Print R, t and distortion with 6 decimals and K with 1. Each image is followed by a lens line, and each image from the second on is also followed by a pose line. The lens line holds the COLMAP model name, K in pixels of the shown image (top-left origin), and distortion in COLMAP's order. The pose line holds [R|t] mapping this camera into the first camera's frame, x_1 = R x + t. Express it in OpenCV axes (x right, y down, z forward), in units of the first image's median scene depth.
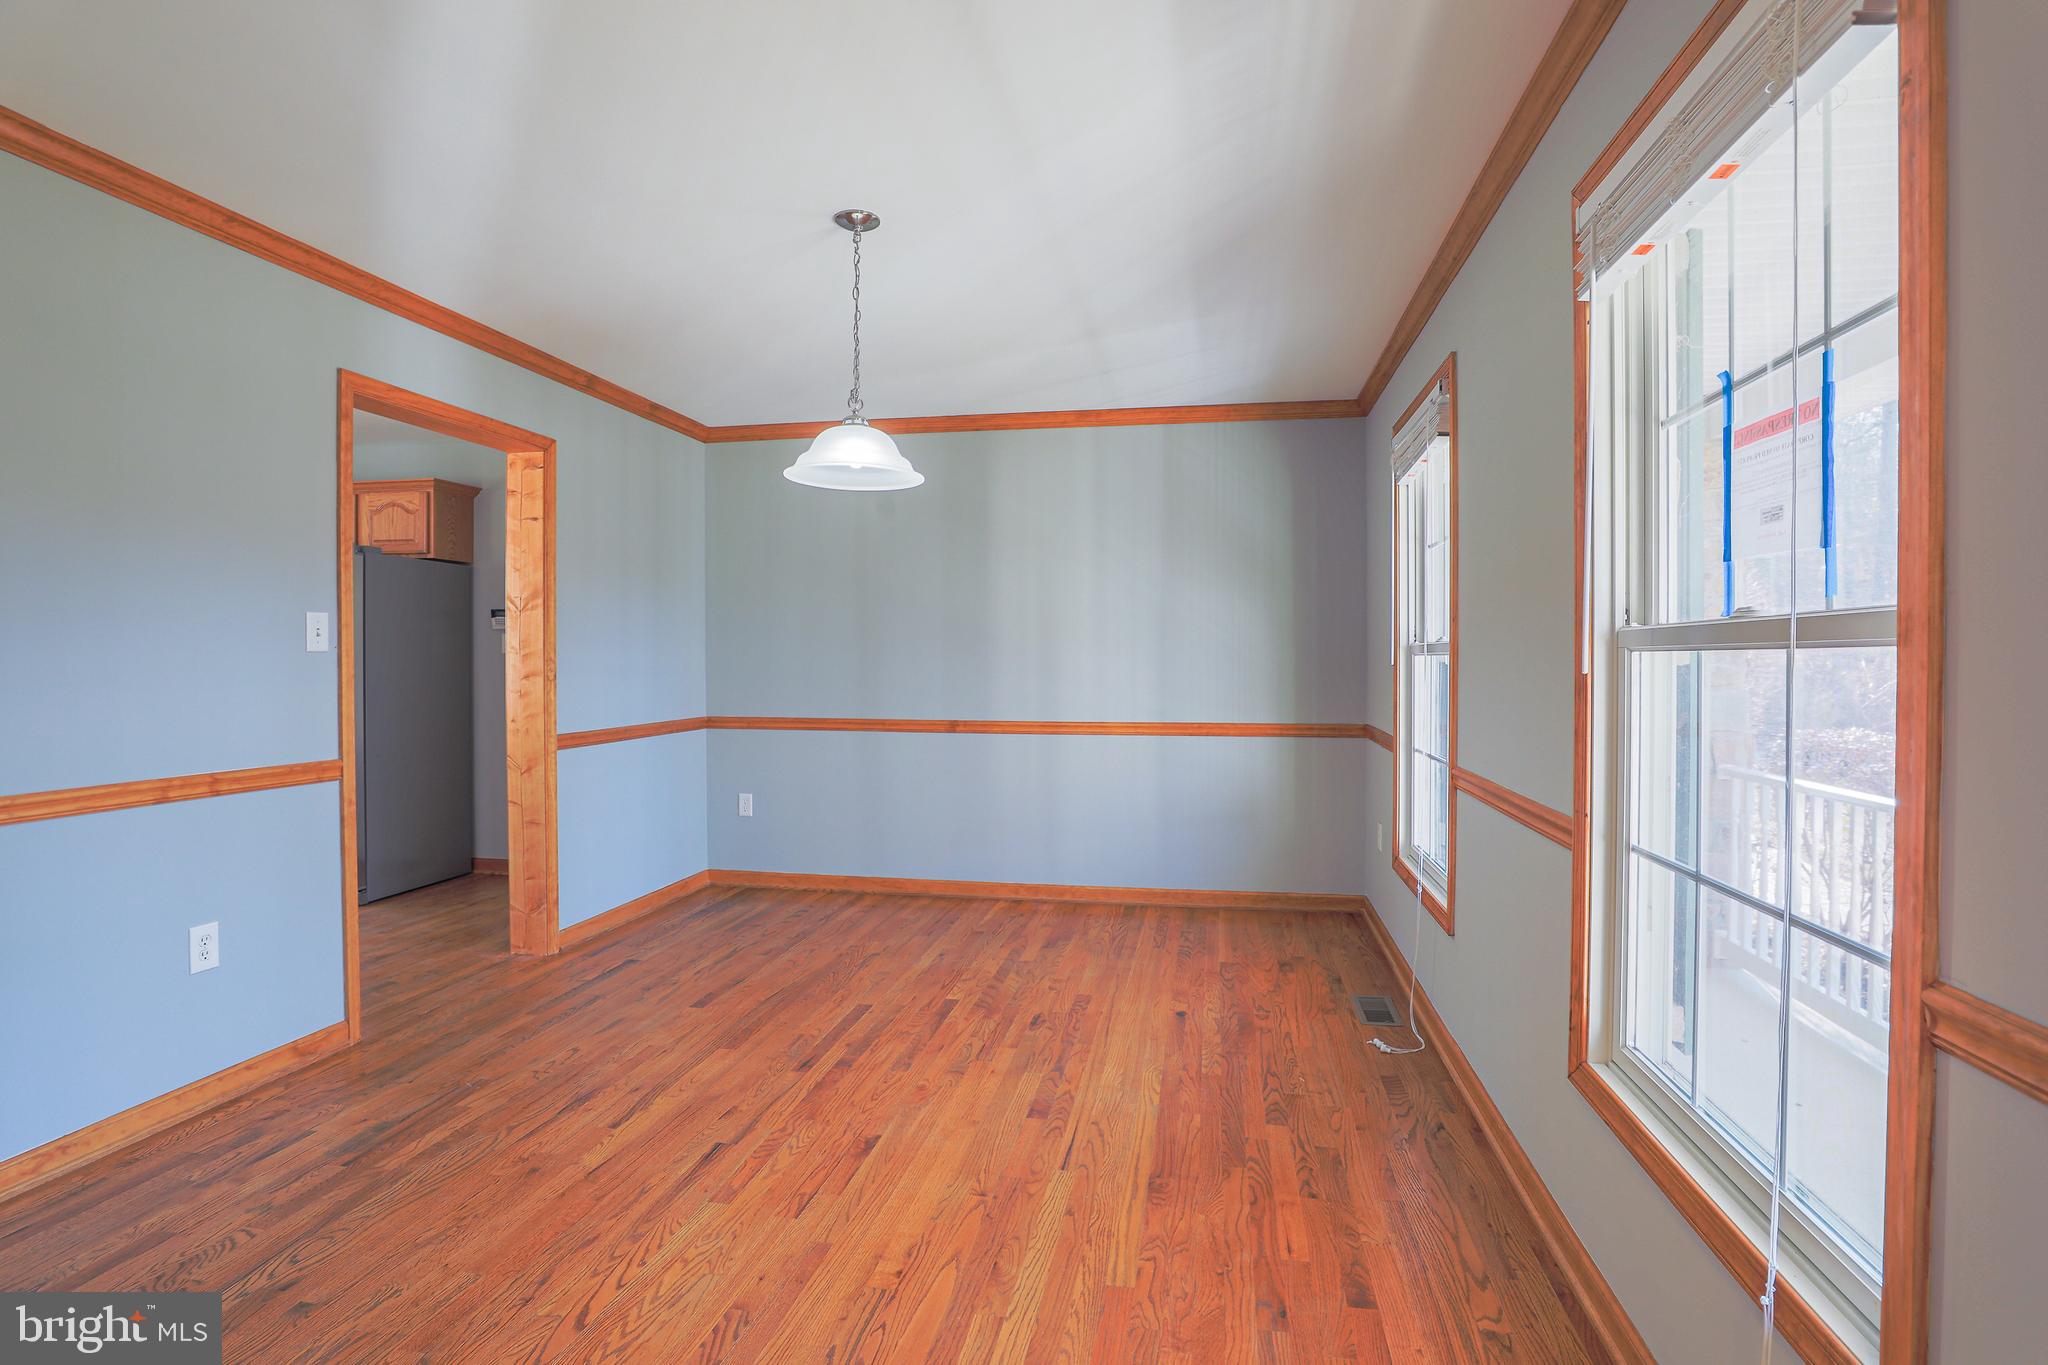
lens RADIAL K [[1024.3, 0, 1024.0], [0, 1024.3, 682.5], [0, 0, 1]] dist [-0.051234, 0.000152]
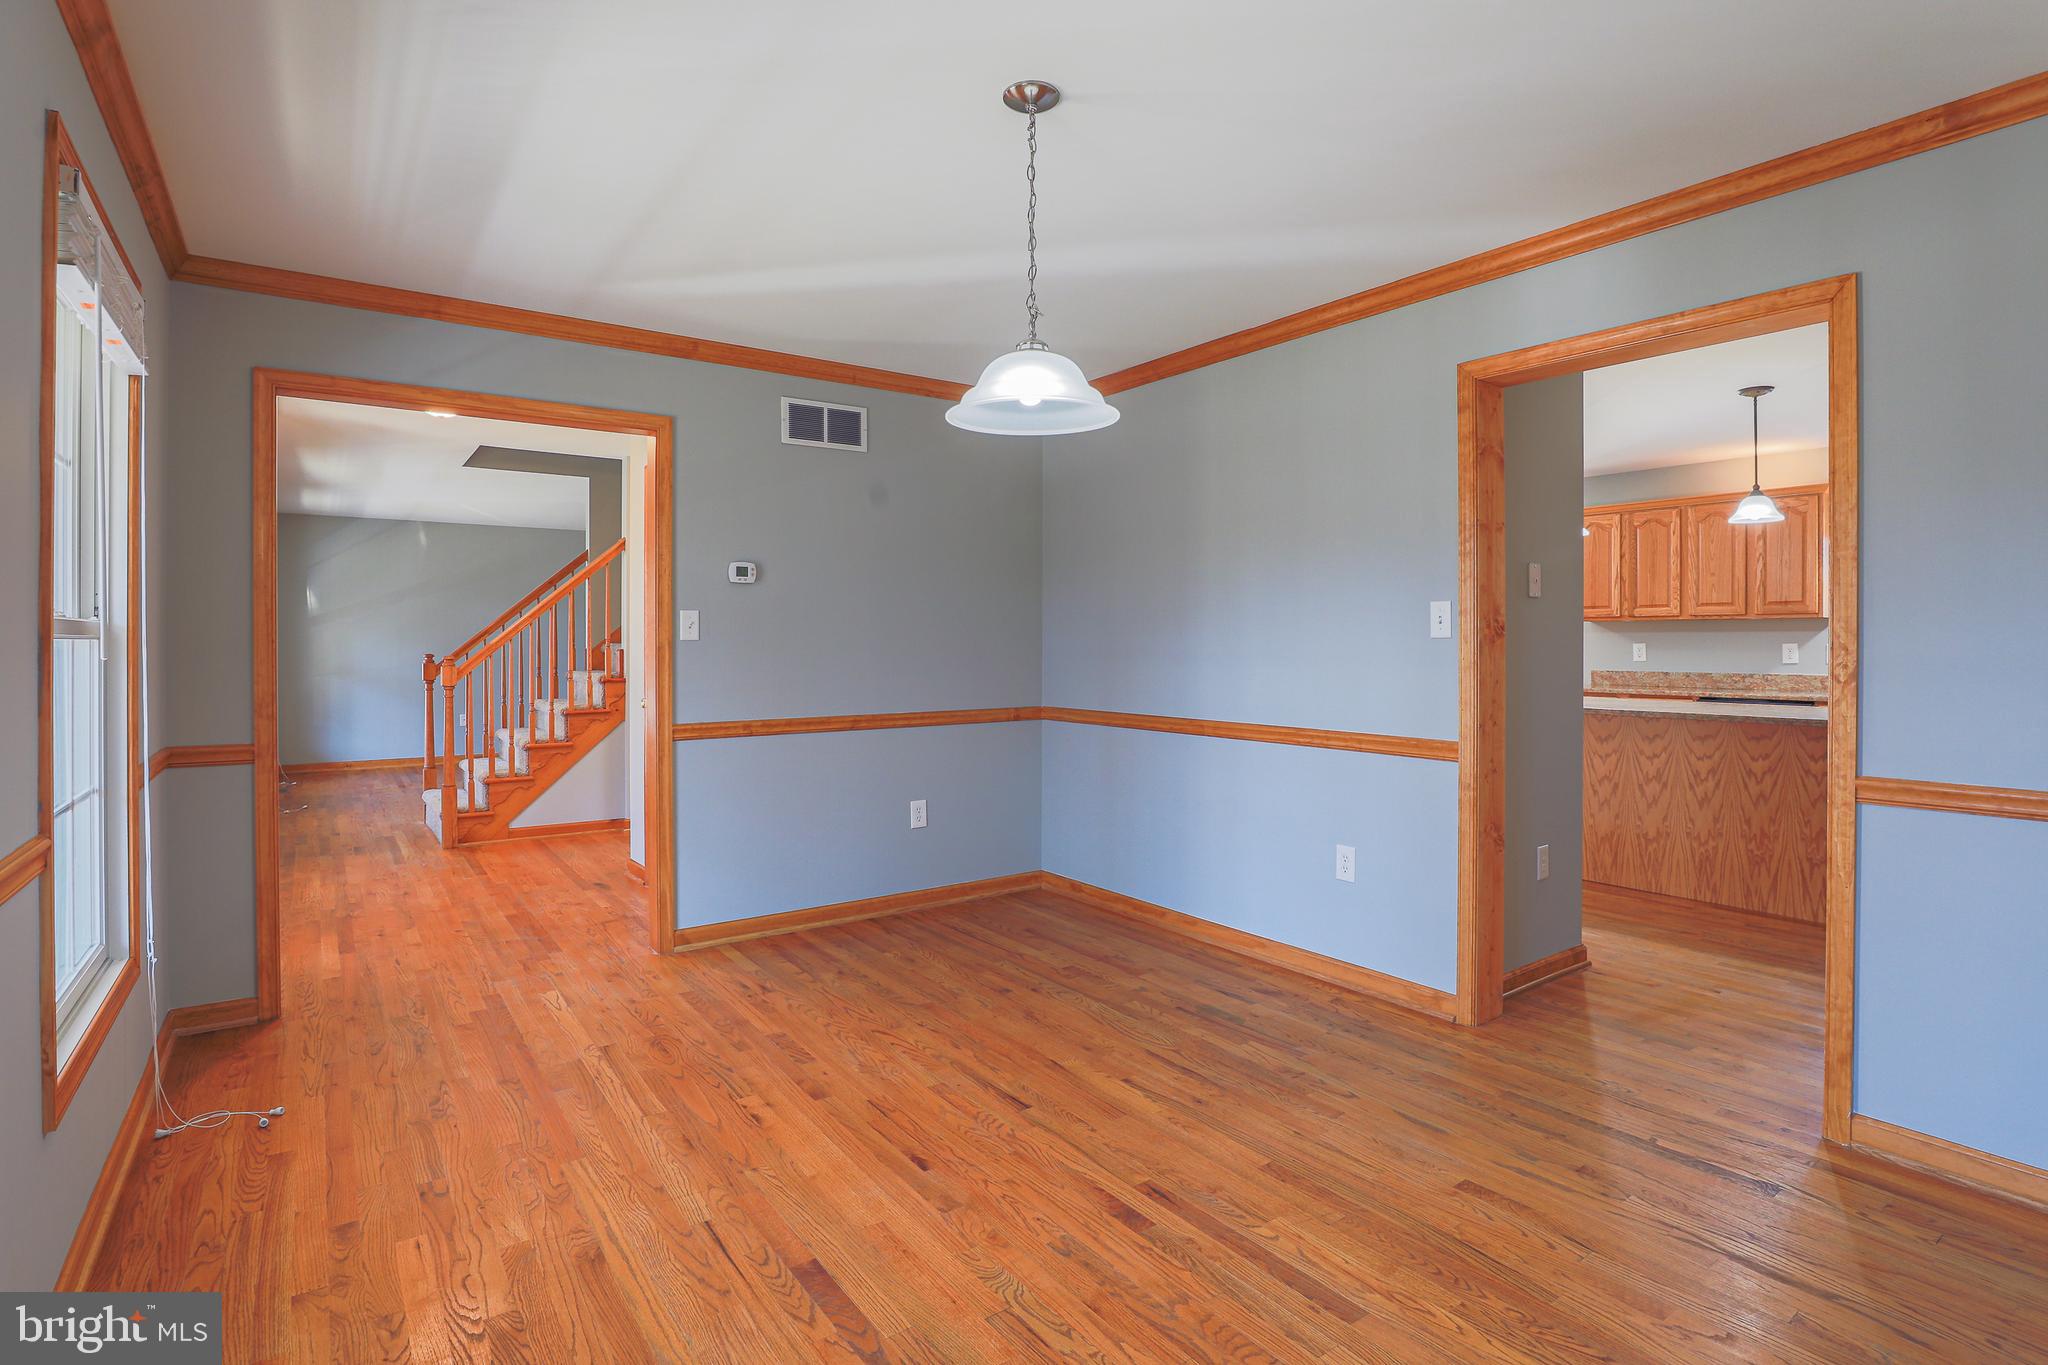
lens RADIAL K [[988.7, 0, 1028.4], [0, 988.7, 648.1], [0, 0, 1]] dist [-0.032507, 0.000787]
pose [[-0.687603, 0.003304, -0.726079, 0.412567], [-0.016301, 0.999667, 0.019987, -0.038092], [0.725903, 0.025579, -0.687321, 1.588883]]
